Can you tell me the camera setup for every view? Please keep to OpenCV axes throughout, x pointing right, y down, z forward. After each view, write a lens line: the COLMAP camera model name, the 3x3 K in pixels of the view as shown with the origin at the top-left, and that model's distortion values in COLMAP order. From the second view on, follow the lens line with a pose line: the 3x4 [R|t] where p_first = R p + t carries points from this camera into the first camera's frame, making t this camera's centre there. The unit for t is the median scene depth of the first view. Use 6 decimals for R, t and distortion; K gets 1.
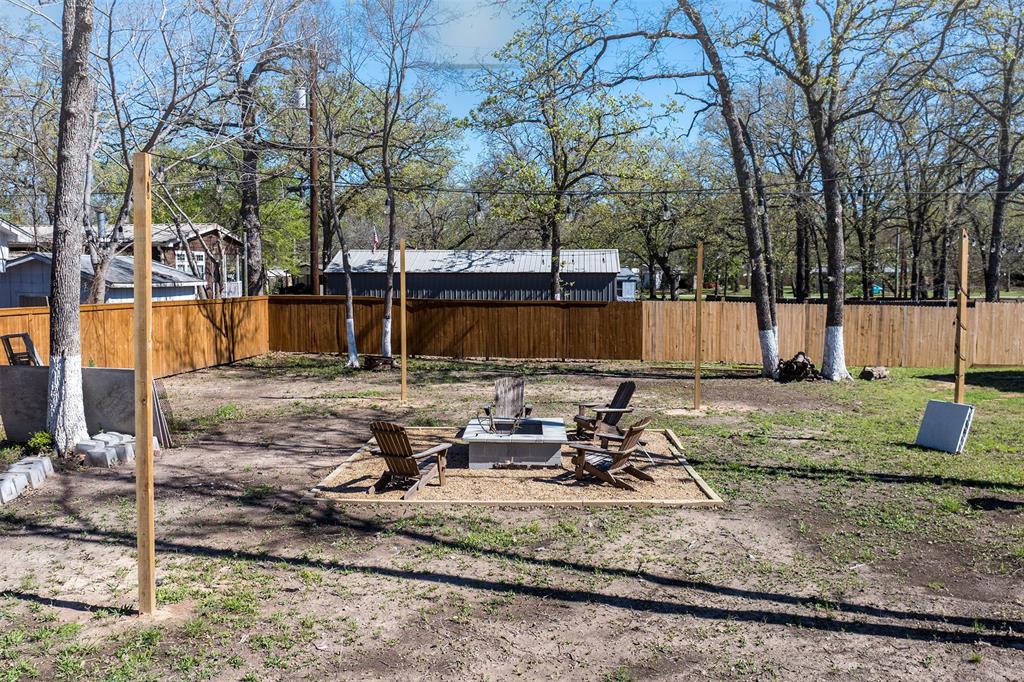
lens RADIAL K [[871.3, 0, 512.2], [0, 871.3, 319.8], [0, 0, 1]] dist [-0.011348, -0.006577]
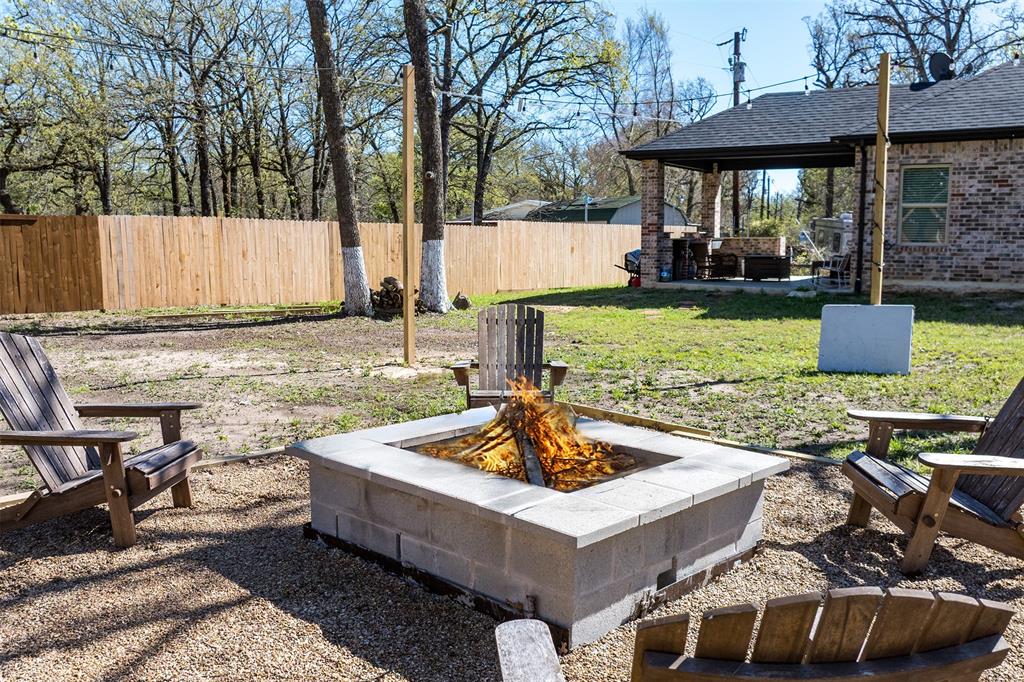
lens RADIAL K [[871.3, 0, 512.2], [0, 871.3, 319.8], [0, 0, 1]] dist [-0.011348, -0.006577]
pose [[0.697525, -0.068396, 0.713289, -0.095615], [0.036808, 0.997540, 0.059659, 0.027601], [-0.715615, -0.015359, 0.698326, 0.357284]]
